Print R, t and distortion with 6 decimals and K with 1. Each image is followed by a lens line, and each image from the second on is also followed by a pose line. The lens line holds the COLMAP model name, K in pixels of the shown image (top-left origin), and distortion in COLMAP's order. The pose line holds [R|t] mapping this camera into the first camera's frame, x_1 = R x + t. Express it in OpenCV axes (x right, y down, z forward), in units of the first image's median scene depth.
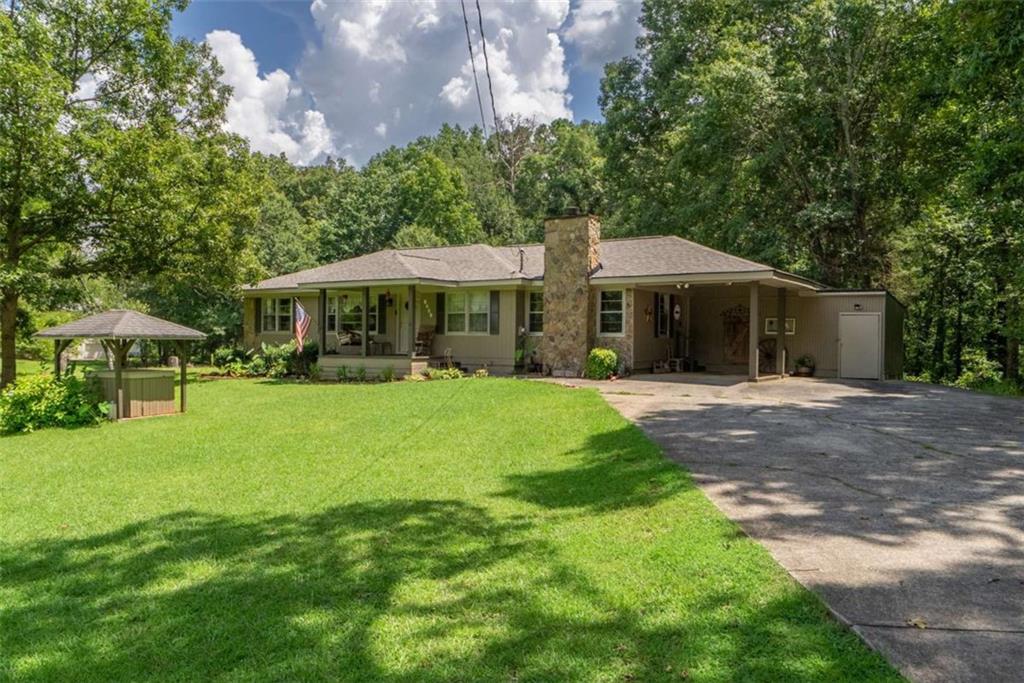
lens RADIAL K [[702.4, 0, 512.0], [0, 702.4, 341.5], [0, 0, 1]] dist [0.000983, -0.000258]
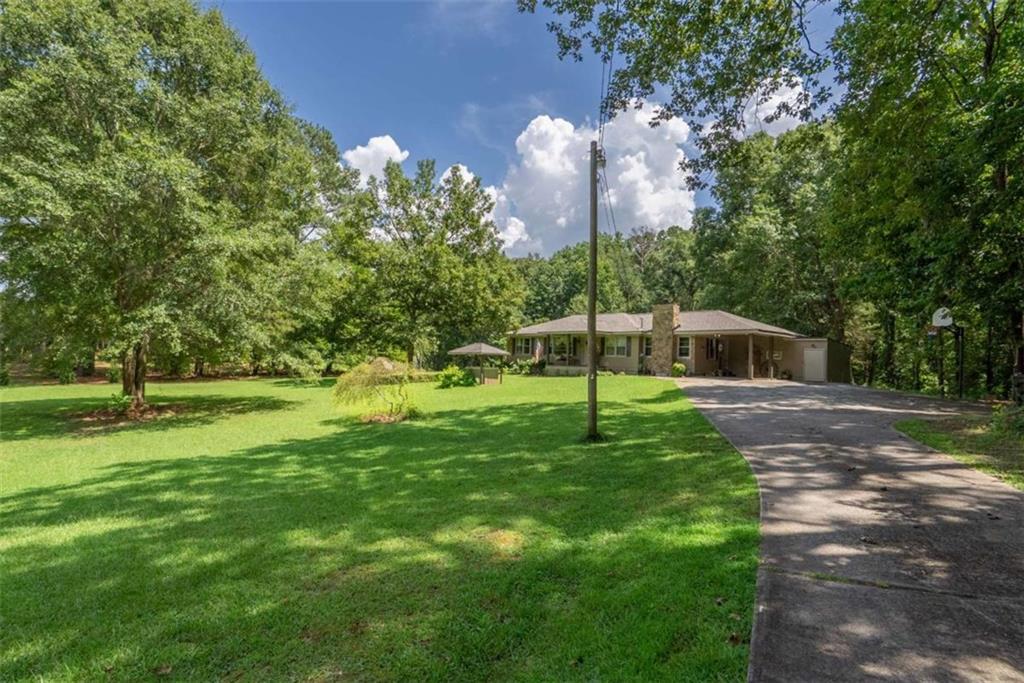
lens RADIAL K [[481.2, 0, 500.0], [0, 481.2, 341.5], [0, 0, 1]] dist [-0.000494, -0.000002]
pose [[0.958324, 0.011064, -0.285469, 0.017674], [-0.025376, 0.998597, -0.046485, 0.021831], [0.284554, 0.051792, 0.957260, -0.511912]]
